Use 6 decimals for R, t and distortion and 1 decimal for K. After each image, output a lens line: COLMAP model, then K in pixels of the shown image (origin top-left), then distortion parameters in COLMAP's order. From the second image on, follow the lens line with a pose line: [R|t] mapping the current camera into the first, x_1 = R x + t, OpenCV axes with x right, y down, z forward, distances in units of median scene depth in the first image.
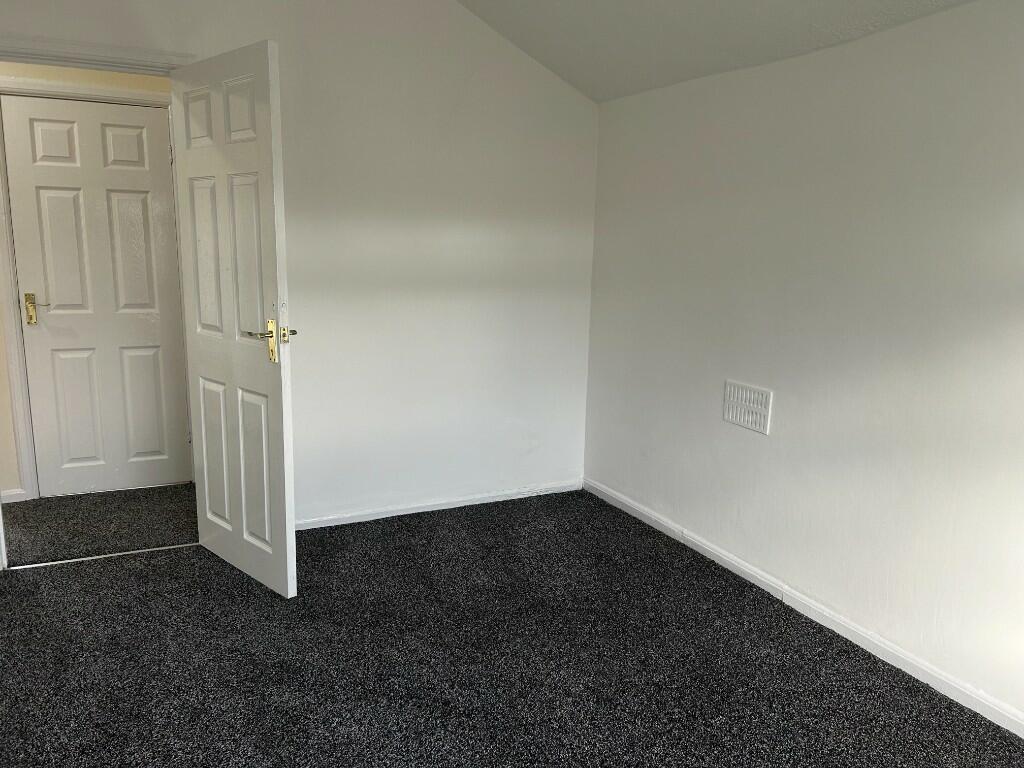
lens RADIAL K [[775.3, 0, 519.7], [0, 775.3, 379.5], [0, 0, 1]] dist [0.086237, -0.073120]
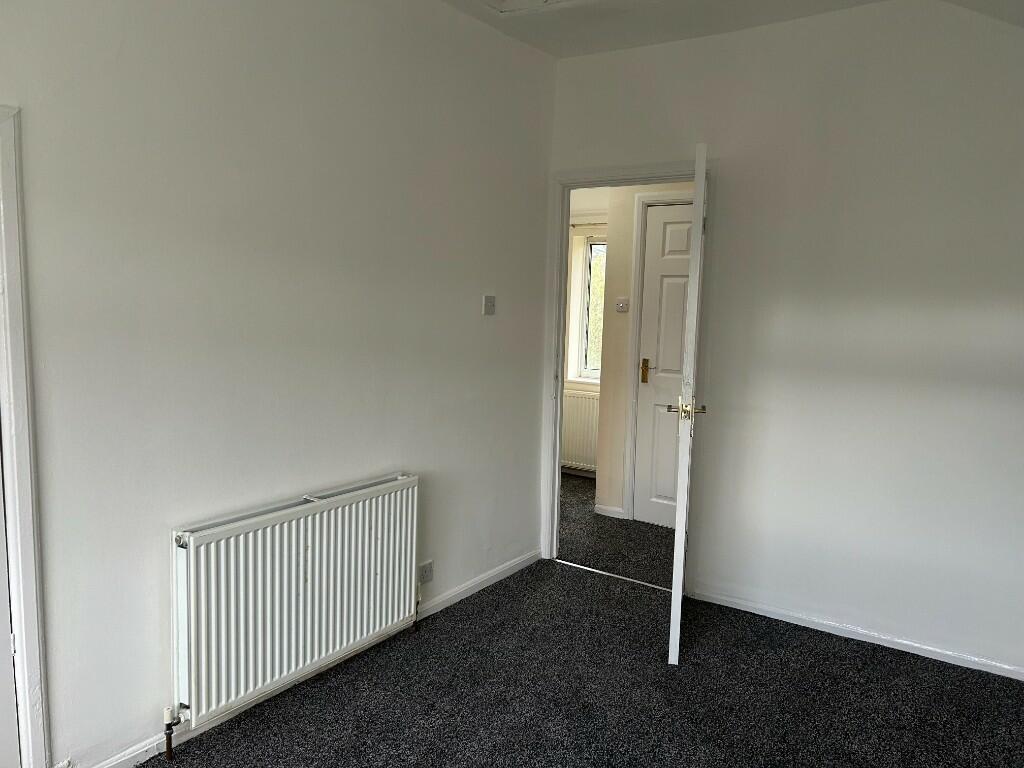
lens RADIAL K [[775.3, 0, 510.3], [0, 775.3, 387.5], [0, 0, 1]] dist [0.086237, -0.073120]
pose [[0.497981, 0.099476, -0.861463, 0.357179], [-0.161541, 0.986652, 0.020550, -0.053934], [0.852009, 0.128928, 0.507404, 0.190267]]
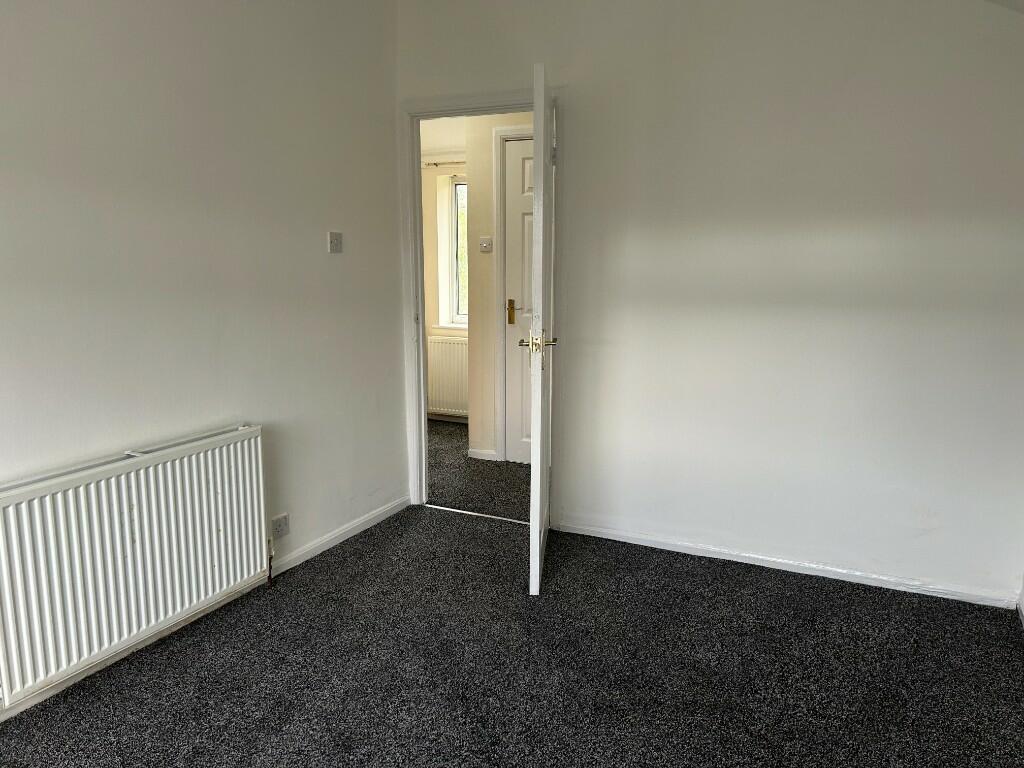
lens RADIAL K [[775.3, 0, 508.4], [0, 775.3, 389.3], [0, 0, 1]] dist [0.086237, -0.073120]
pose [[0.612325, 0.123952, -0.780829, 0.363719], [-0.121718, 0.990638, 0.061806, -0.042609], [0.781180, 0.057196, 0.621680, 0.241958]]
